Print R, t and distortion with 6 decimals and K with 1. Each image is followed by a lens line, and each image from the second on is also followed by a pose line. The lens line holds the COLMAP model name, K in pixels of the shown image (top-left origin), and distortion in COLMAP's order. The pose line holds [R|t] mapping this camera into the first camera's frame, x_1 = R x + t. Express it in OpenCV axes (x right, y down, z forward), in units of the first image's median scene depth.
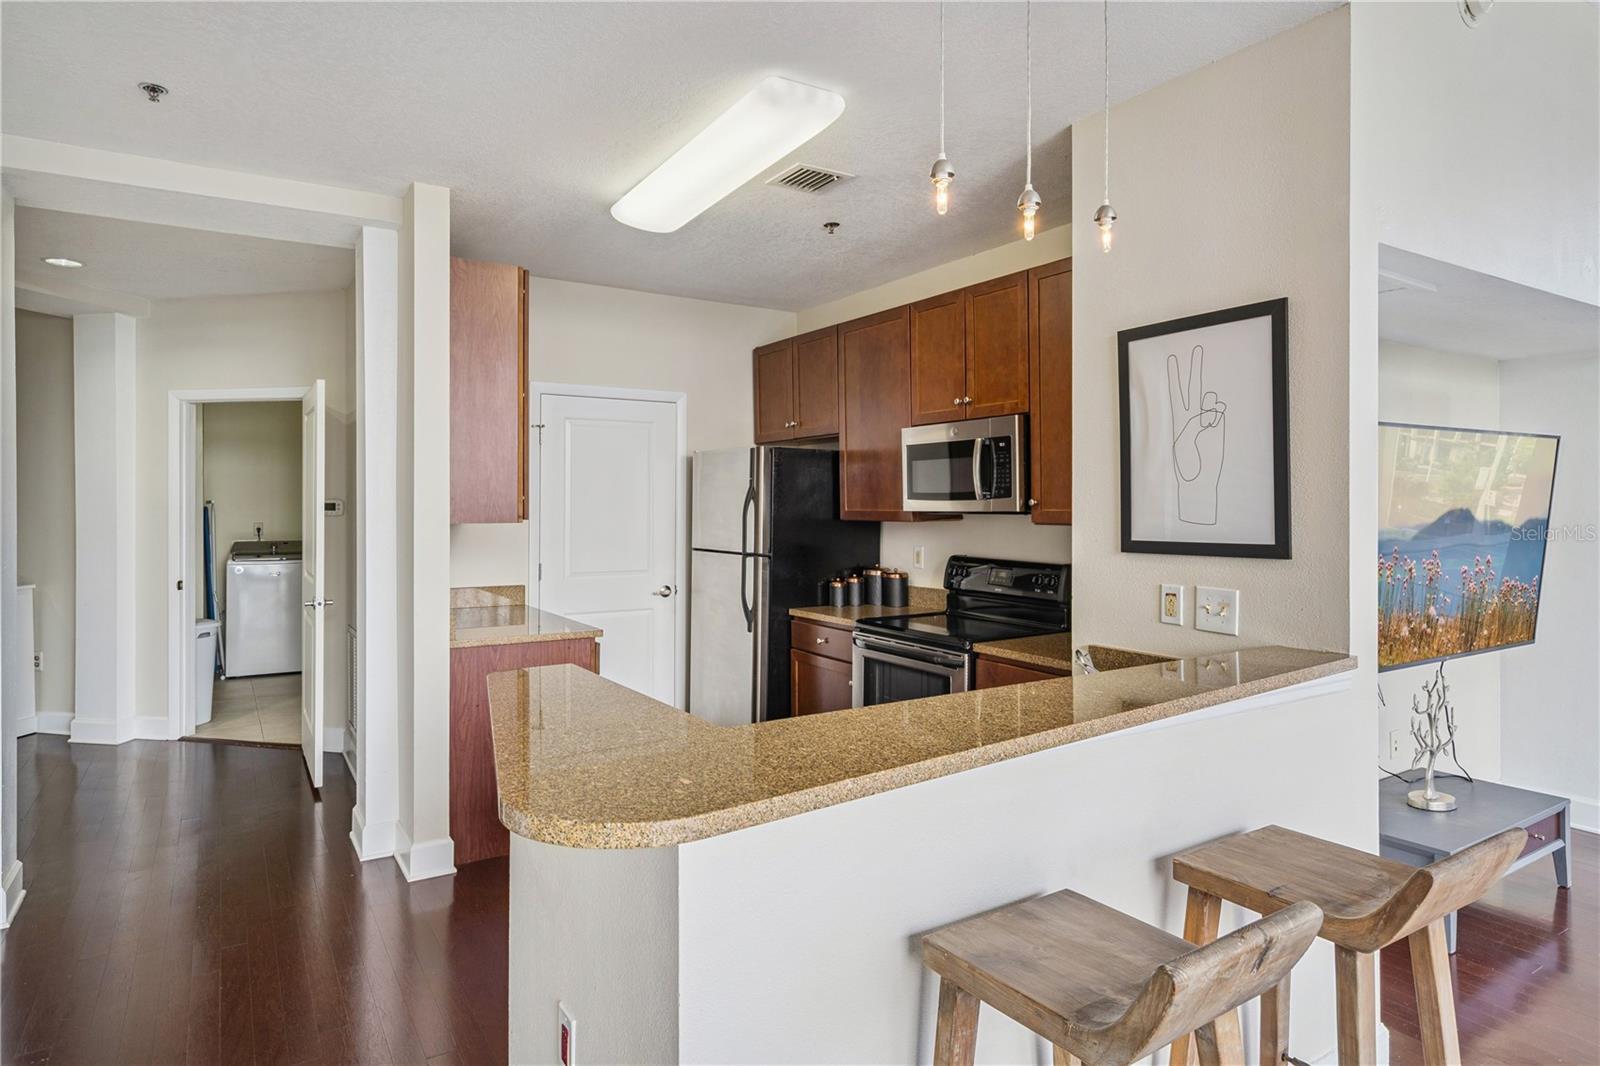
lens RADIAL K [[919.0, 0, 805.5], [0, 919.0, 496.3], [0, 0, 1]] dist [-0.001774, 0.003243]
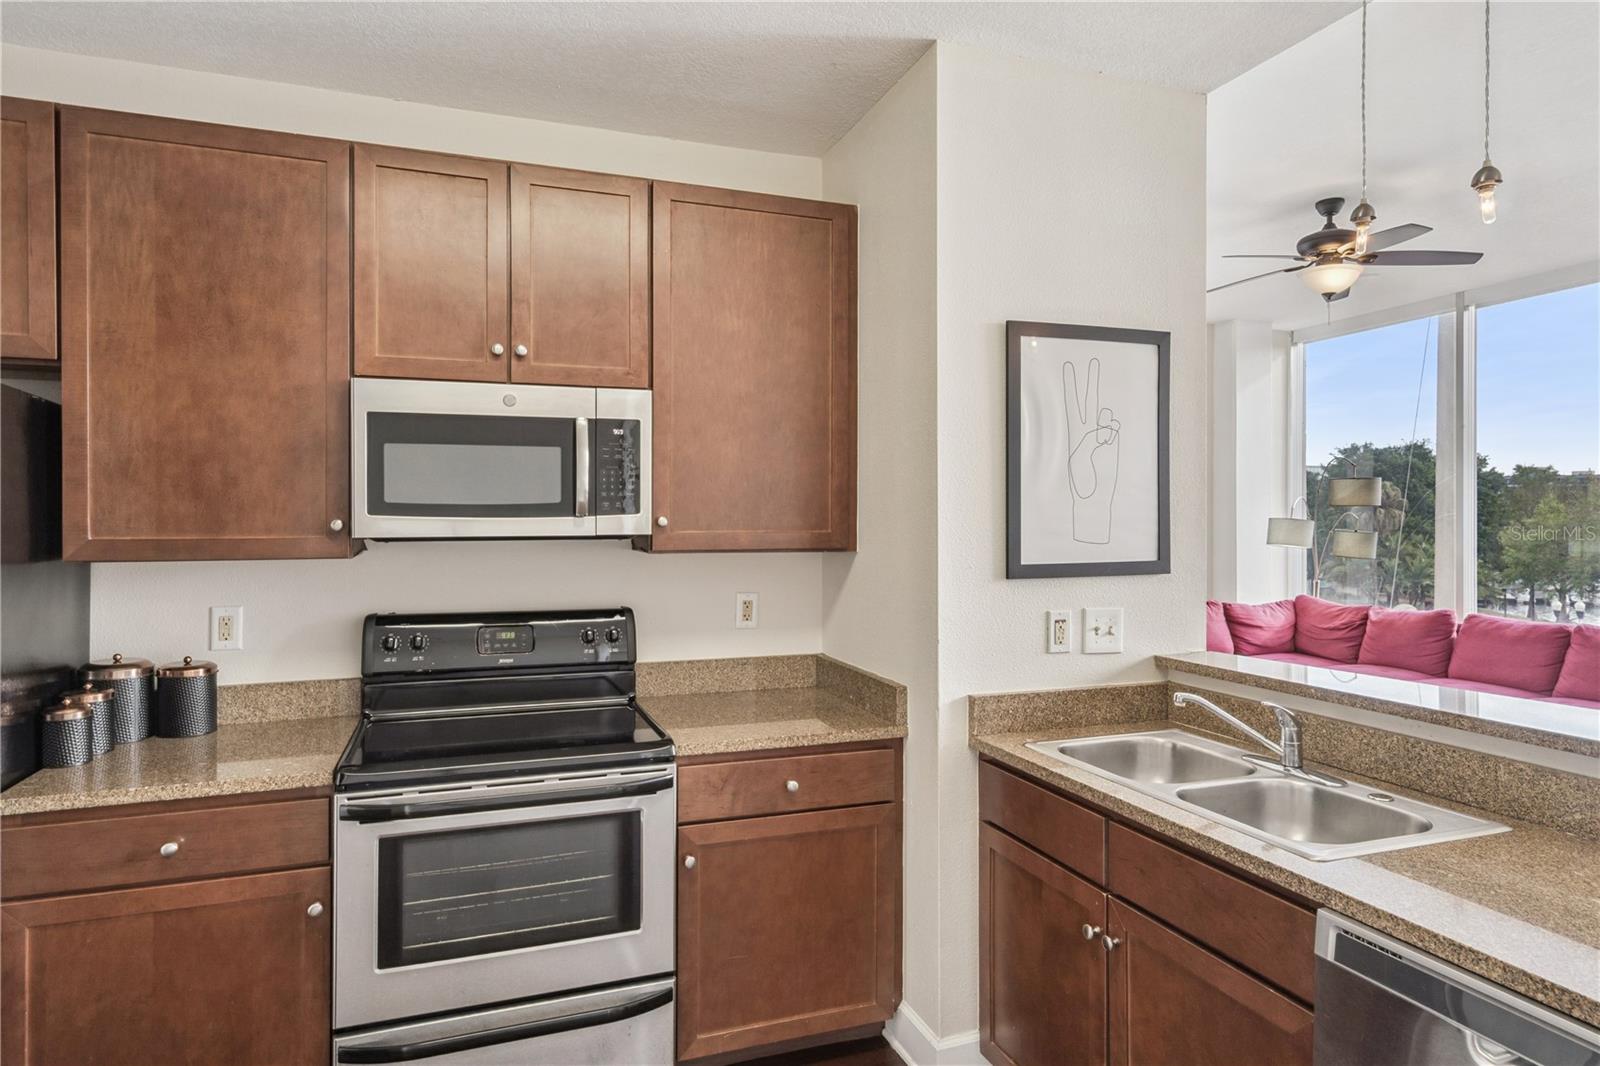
lens RADIAL K [[919.0, 0, 799.8], [0, 919.0, 527.9], [0, 0, 1]] dist [-0.001774, 0.003243]
pose [[0.225059, -0.005086, 0.974332, -0.341476], [-0.005441, 0.999964, 0.006476, 0.005392], [-0.974330, -0.006758, 0.225023, 0.637214]]
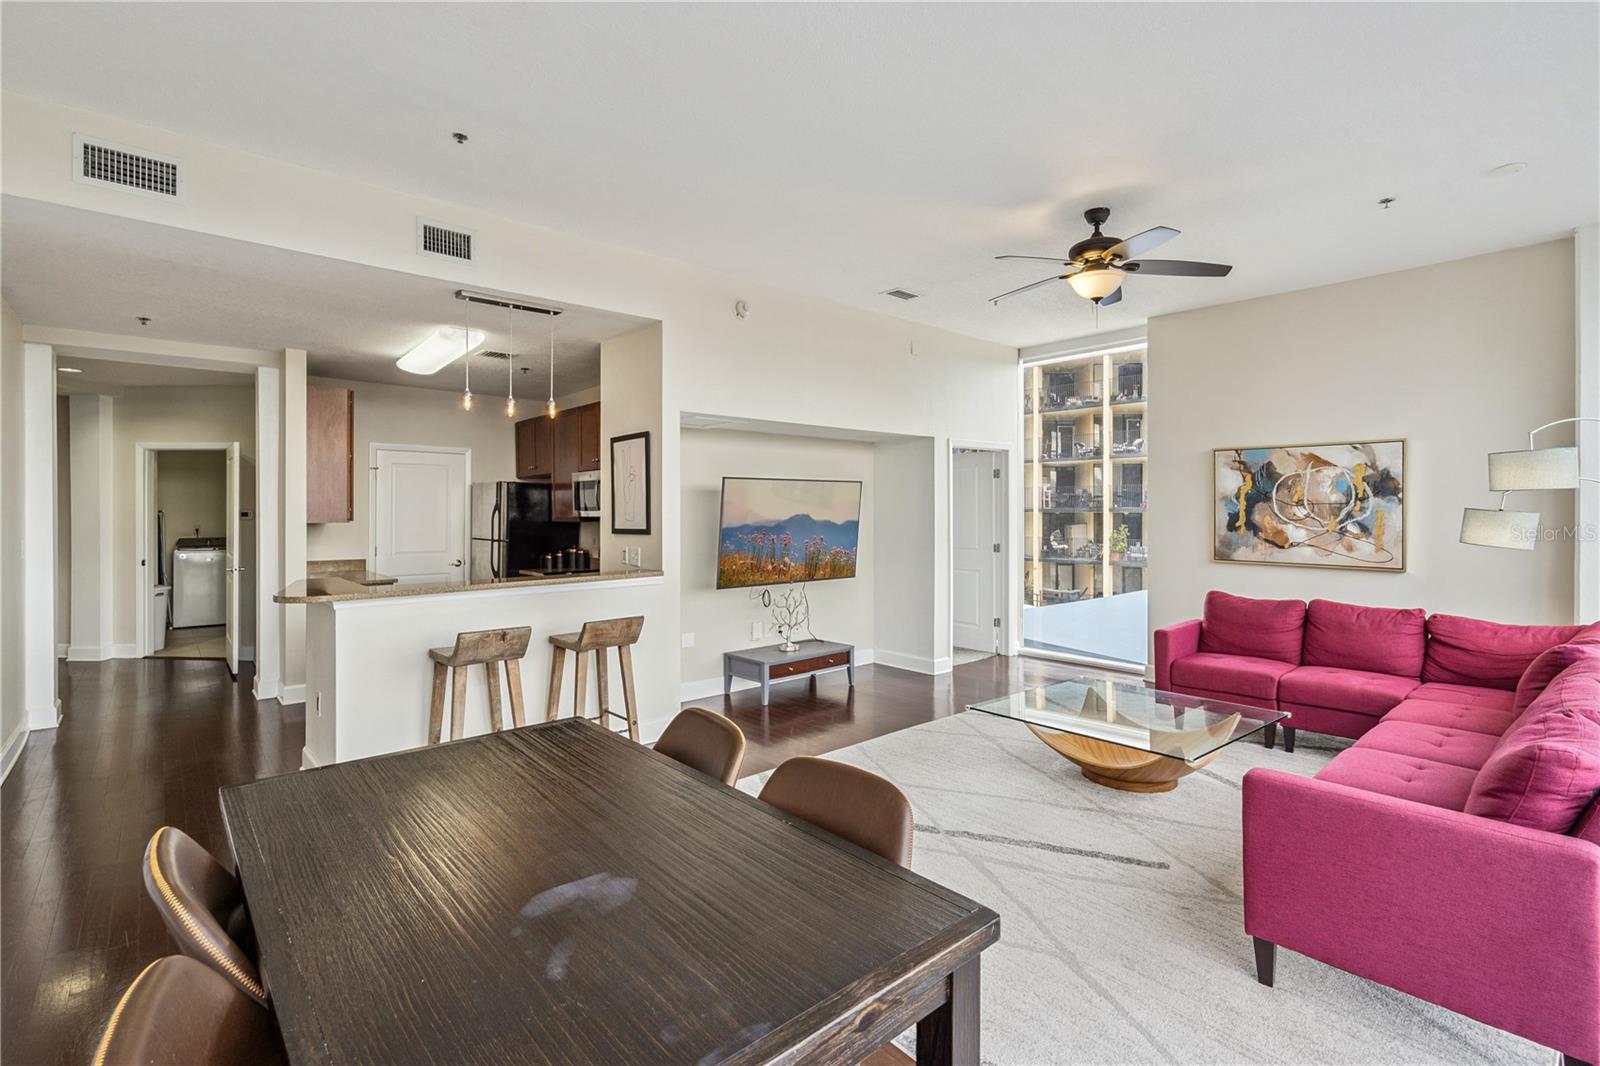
lens RADIAL K [[731.8, 0, 795.4], [0, 731.8, 511.1], [0, 0, 1]] dist [-0.000654, -0.000694]
pose [[0.988813, 0.000819, 0.149158, 0.336034], [-0.001668, 0.999983, 0.005563, -0.004544], [-0.149151, -0.005750, 0.988798, -0.567128]]
